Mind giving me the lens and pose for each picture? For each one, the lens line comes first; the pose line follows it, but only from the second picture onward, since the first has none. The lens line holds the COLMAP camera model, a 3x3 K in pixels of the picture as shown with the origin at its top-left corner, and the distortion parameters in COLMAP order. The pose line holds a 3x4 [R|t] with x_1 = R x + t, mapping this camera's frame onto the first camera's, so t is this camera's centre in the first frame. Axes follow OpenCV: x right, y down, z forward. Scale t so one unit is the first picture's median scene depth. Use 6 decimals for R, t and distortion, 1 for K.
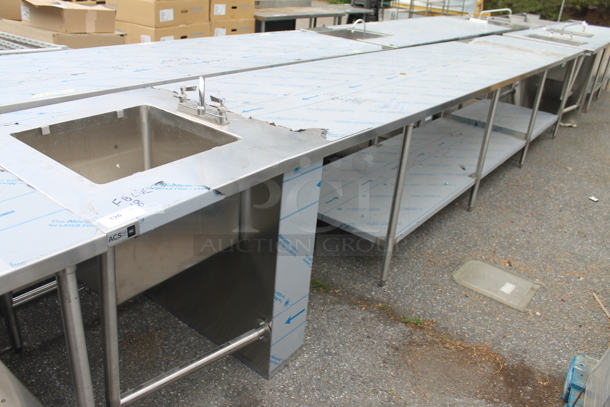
lens RADIAL K [[505.6, 0, 305.0], [0, 505.6, 203.5], [0, 0, 1]] dist [-0.164235, 0.132101]
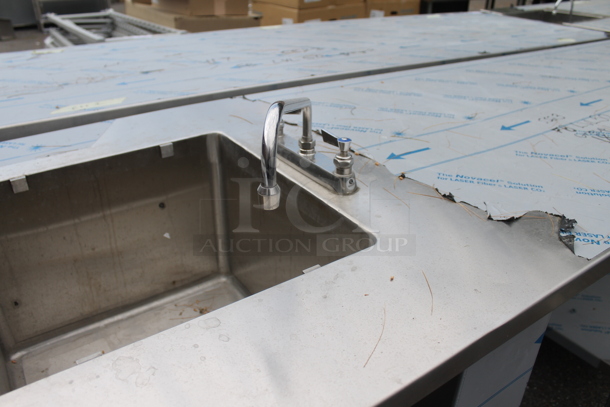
lens RADIAL K [[505.6, 0, 305.0], [0, 505.6, 203.5], [0, 0, 1]] dist [-0.164235, 0.132101]
pose [[0.952738, 0.083314, -0.292145, -0.035374], [-0.076226, 0.996455, 0.035583, -0.100627], [0.294074, -0.011632, 0.955712, 0.329029]]
